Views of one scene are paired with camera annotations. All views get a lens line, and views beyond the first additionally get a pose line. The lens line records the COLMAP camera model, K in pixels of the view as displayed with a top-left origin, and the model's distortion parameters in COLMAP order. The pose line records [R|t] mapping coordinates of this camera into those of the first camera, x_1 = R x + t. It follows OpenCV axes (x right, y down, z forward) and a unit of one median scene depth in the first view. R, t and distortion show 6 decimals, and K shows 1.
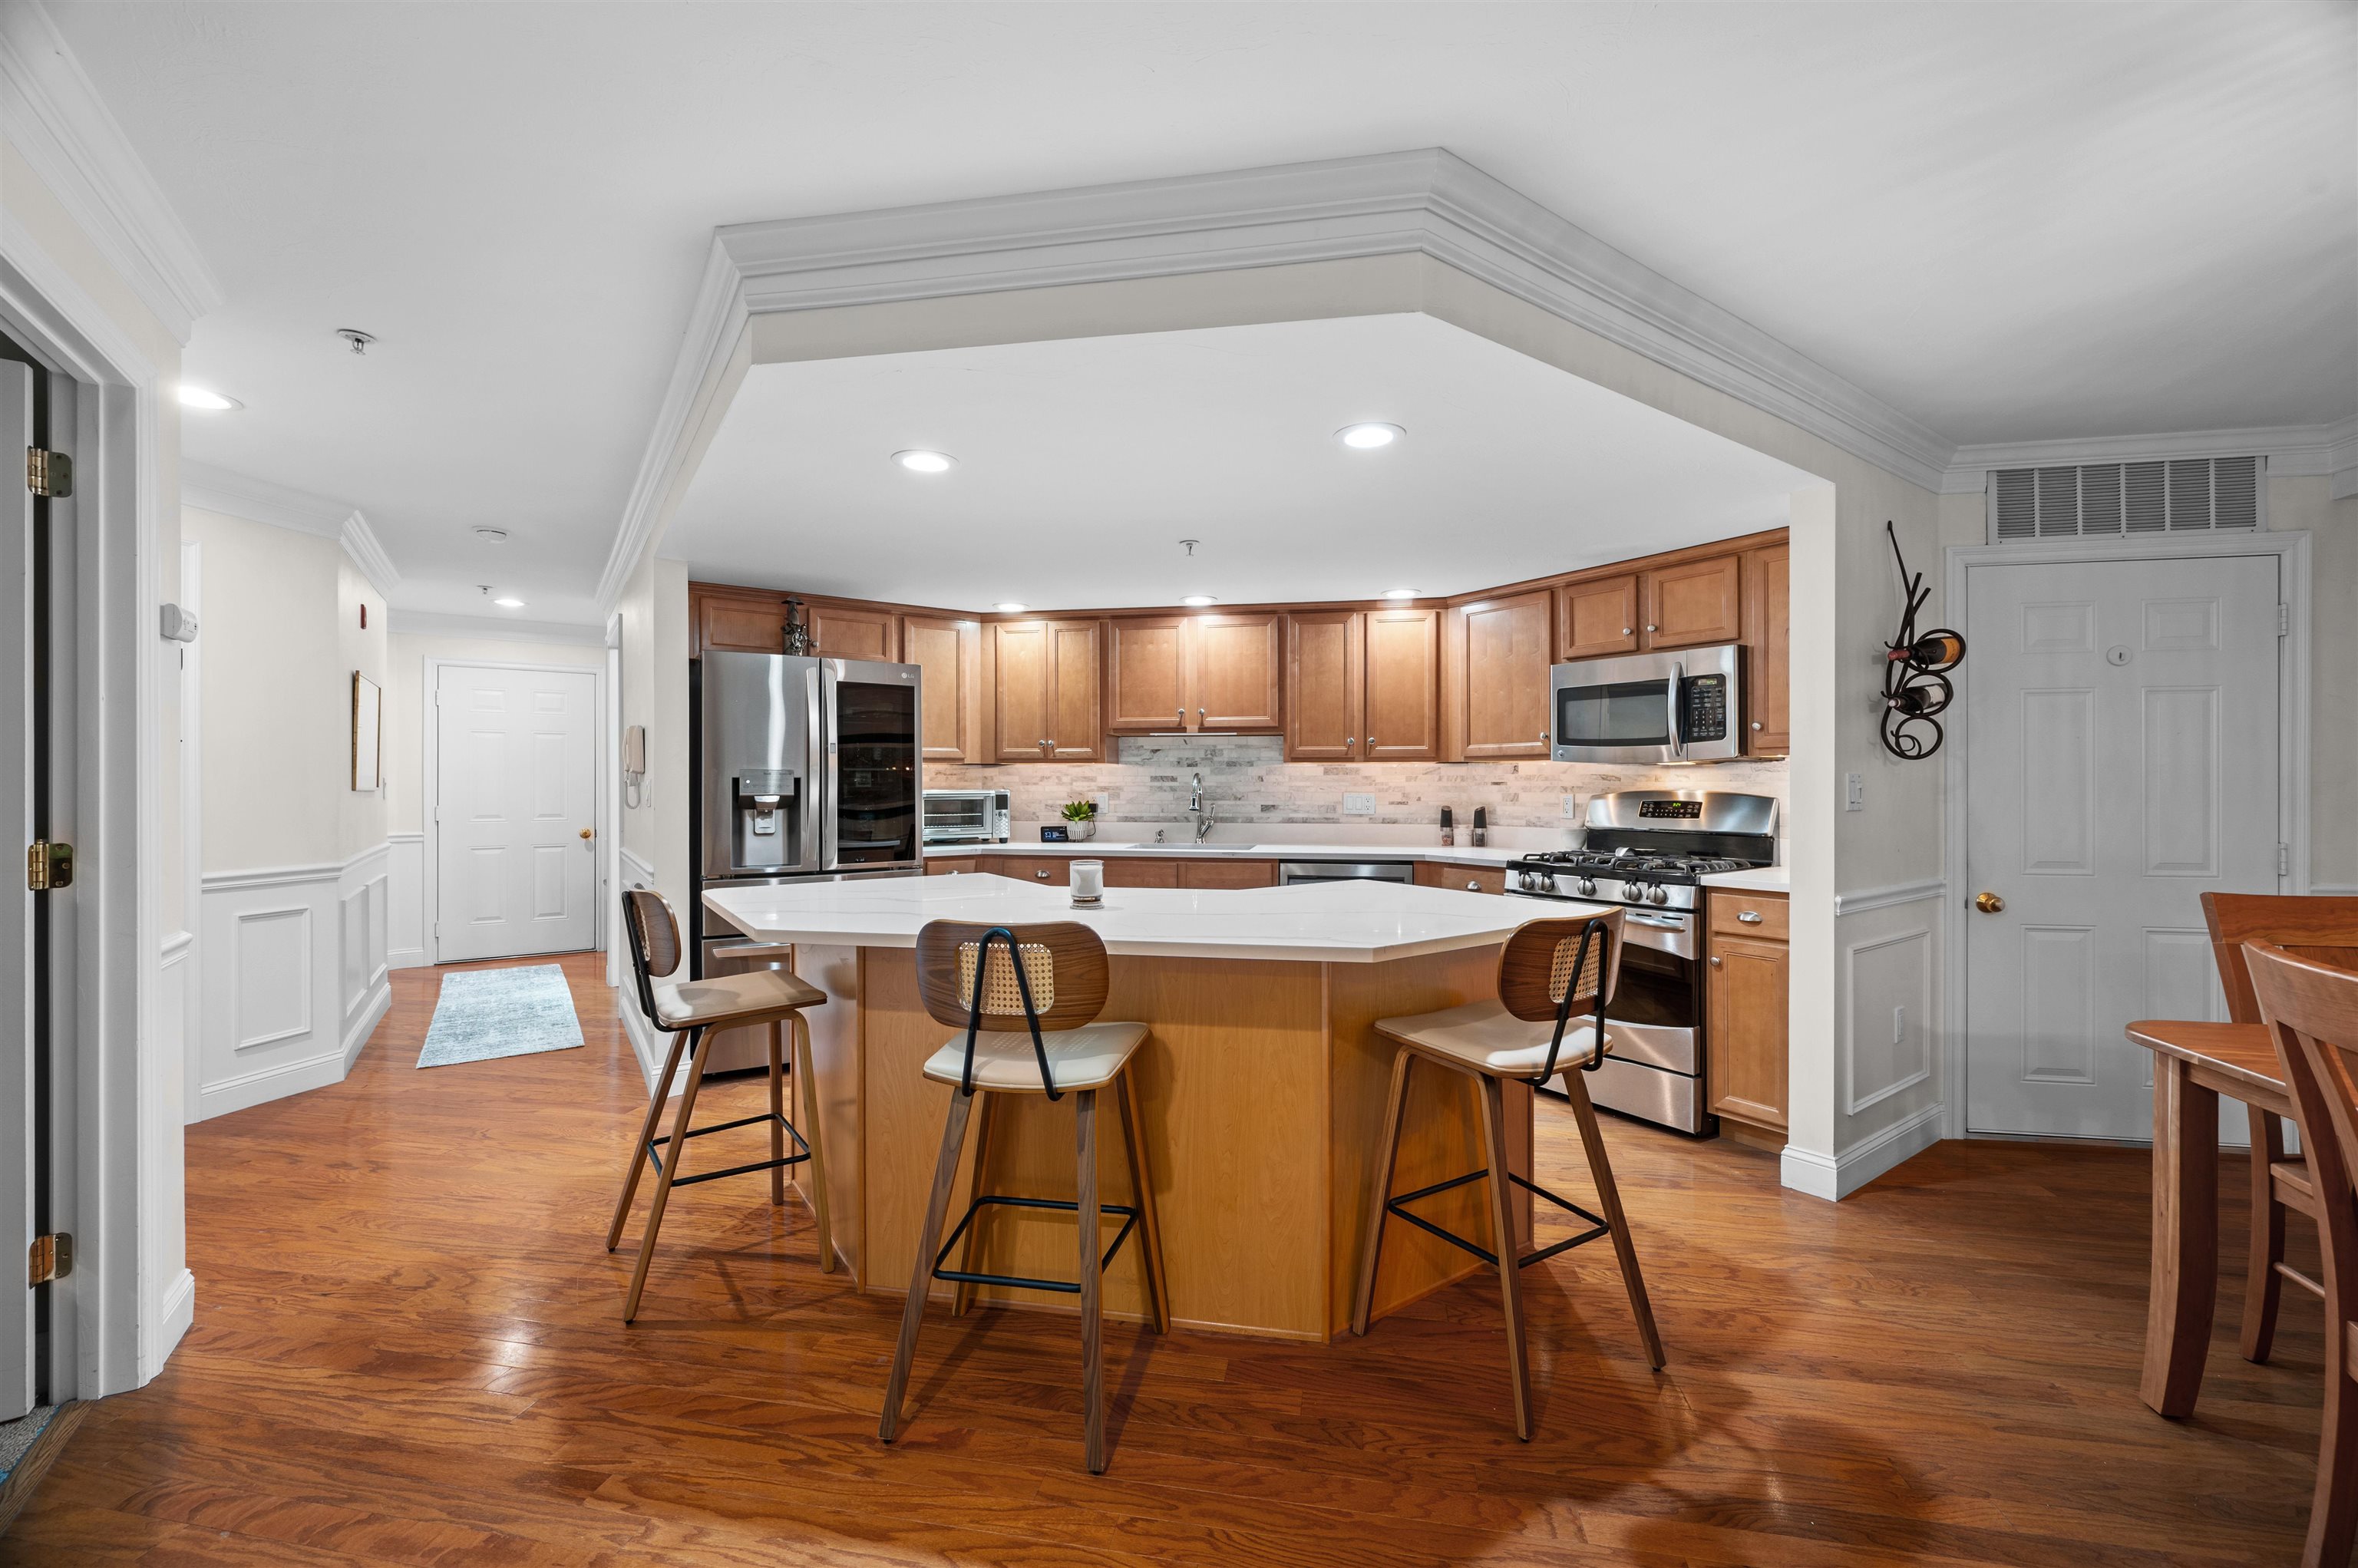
lens RADIAL K [[927.9, 0, 1178.9], [0, 927.9, 780.9], [0, 0, 1]] dist [0.000065, -0.000078]
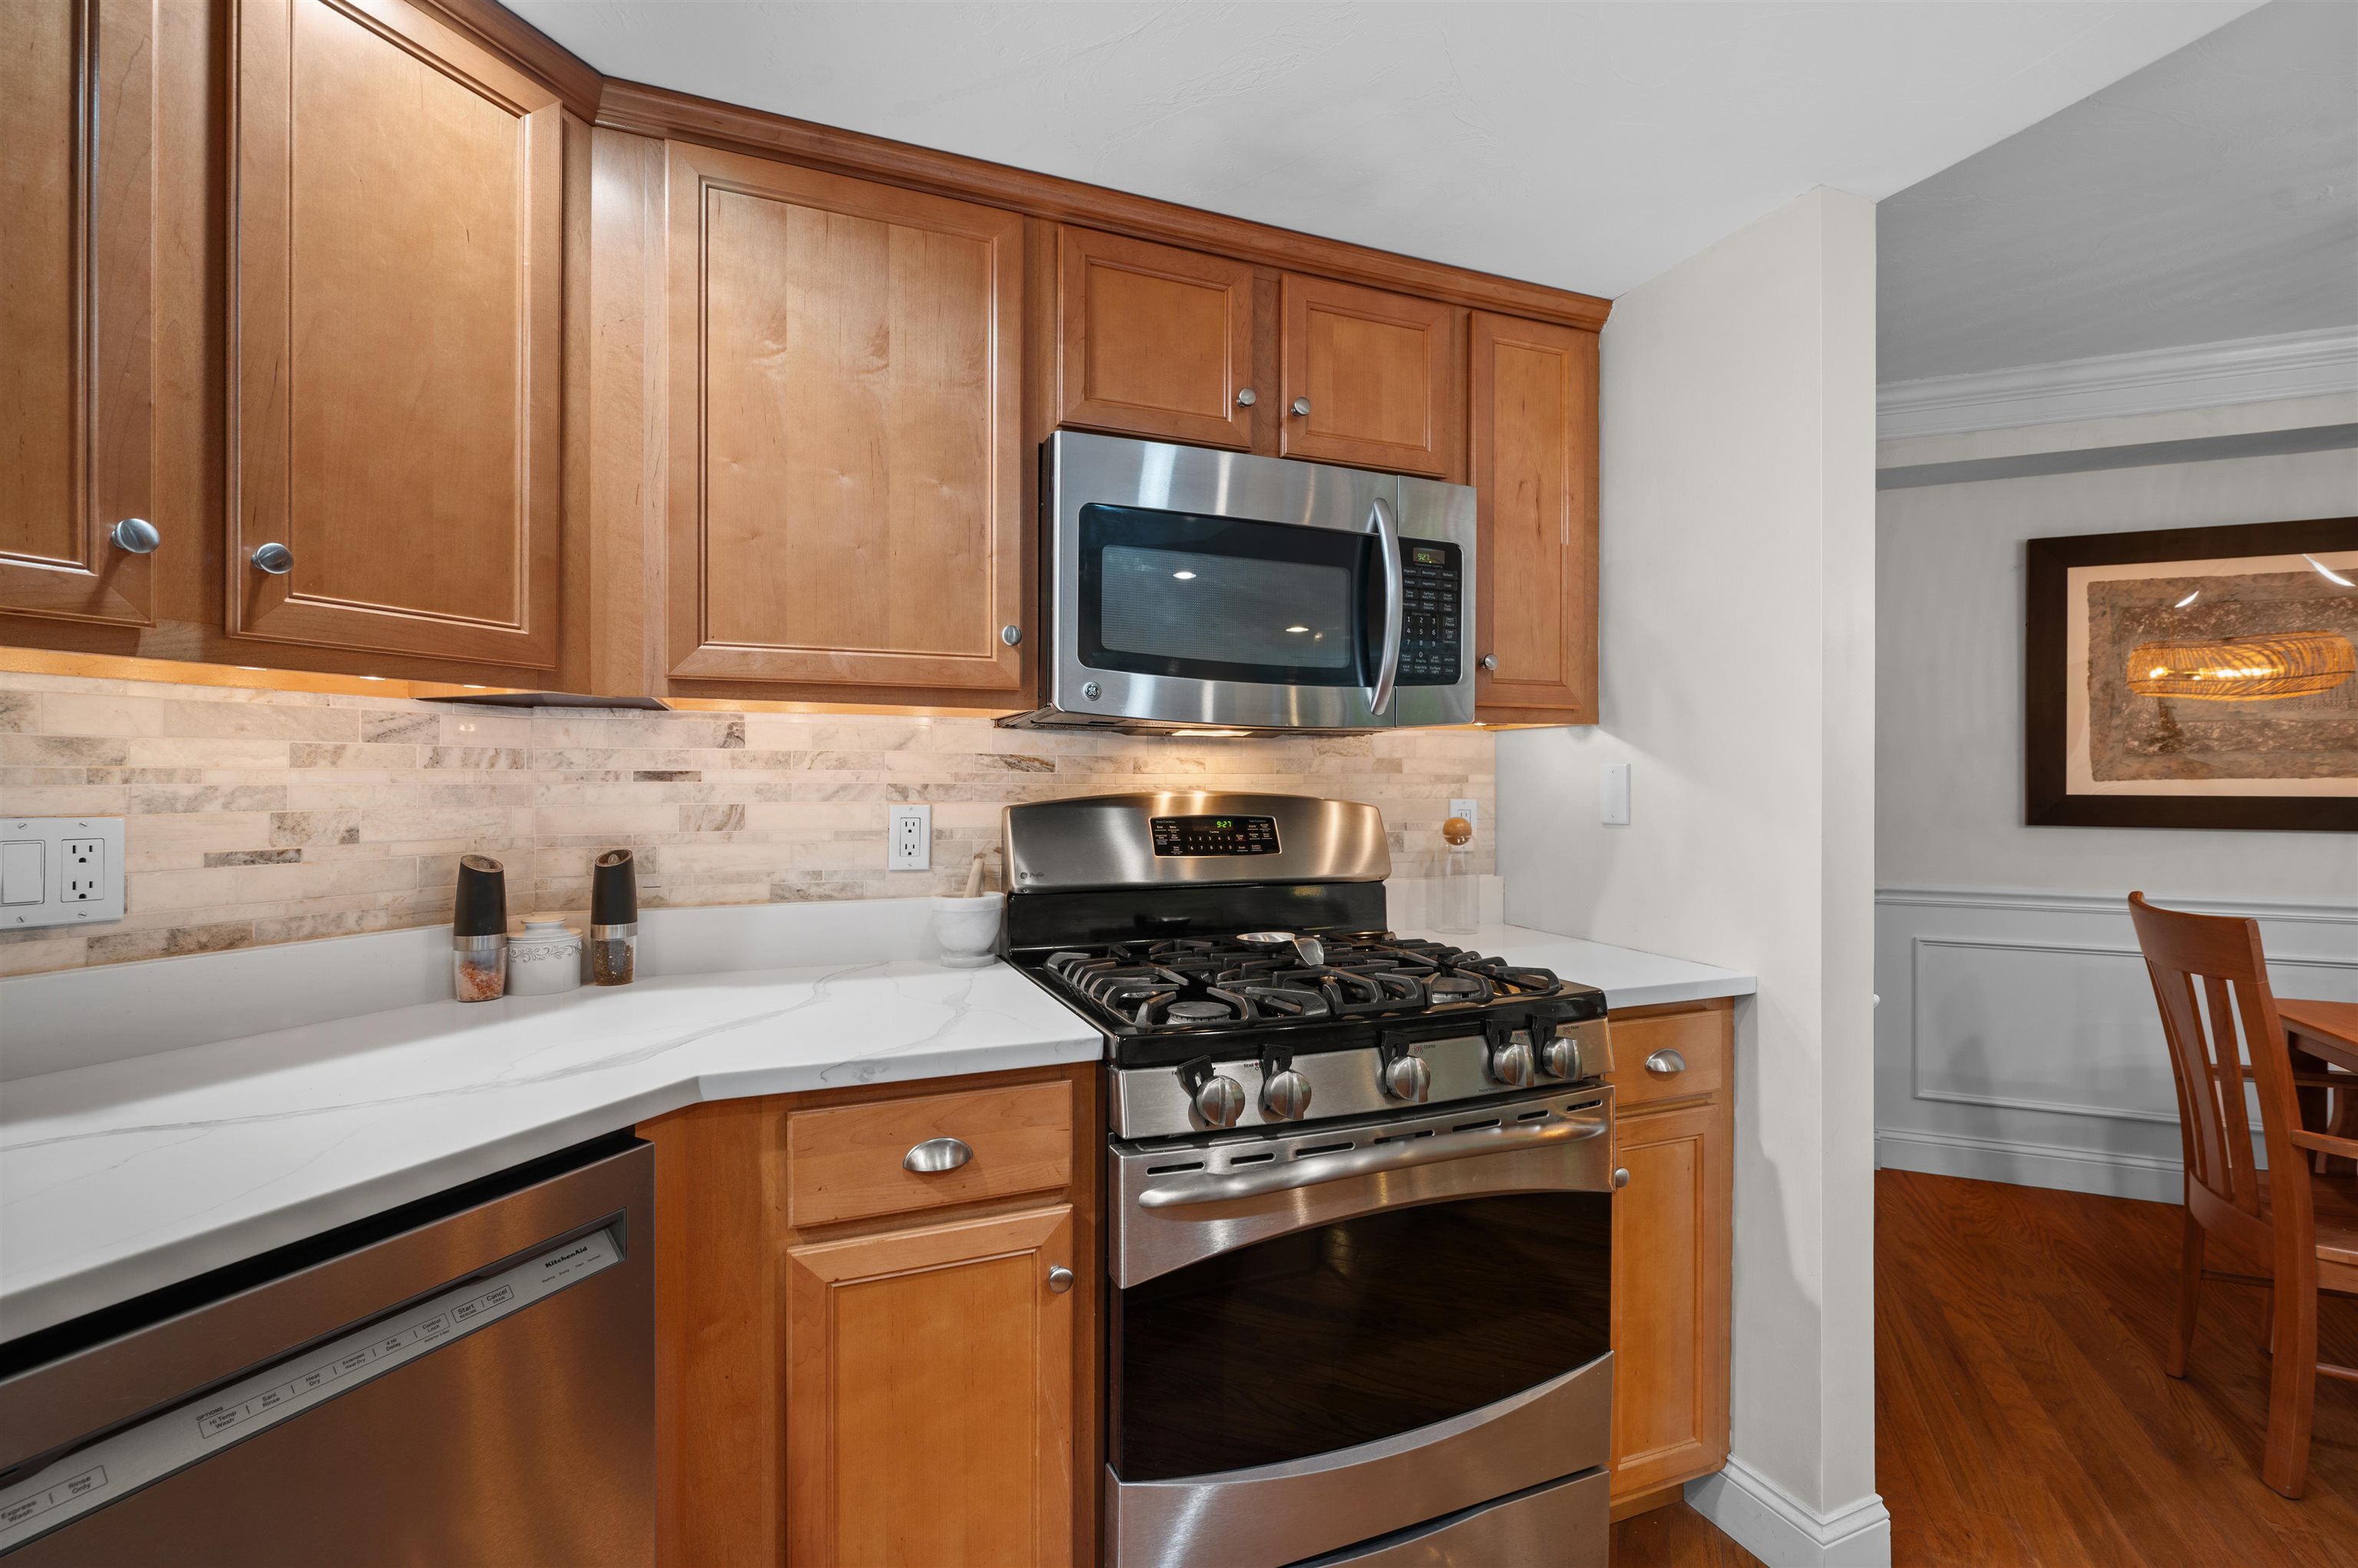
lens RADIAL K [[1053.9, 0, 1176.9], [0, 1053.9, 780.3], [0, 0, 1]] dist [0.013966, 0.000022]
pose [[0.198640, 0.008175, 0.980039, 0.022867], [0.000608, 0.999964, -0.008465, 0.007609], [-0.980072, 0.002277, 0.198627, 0.768390]]
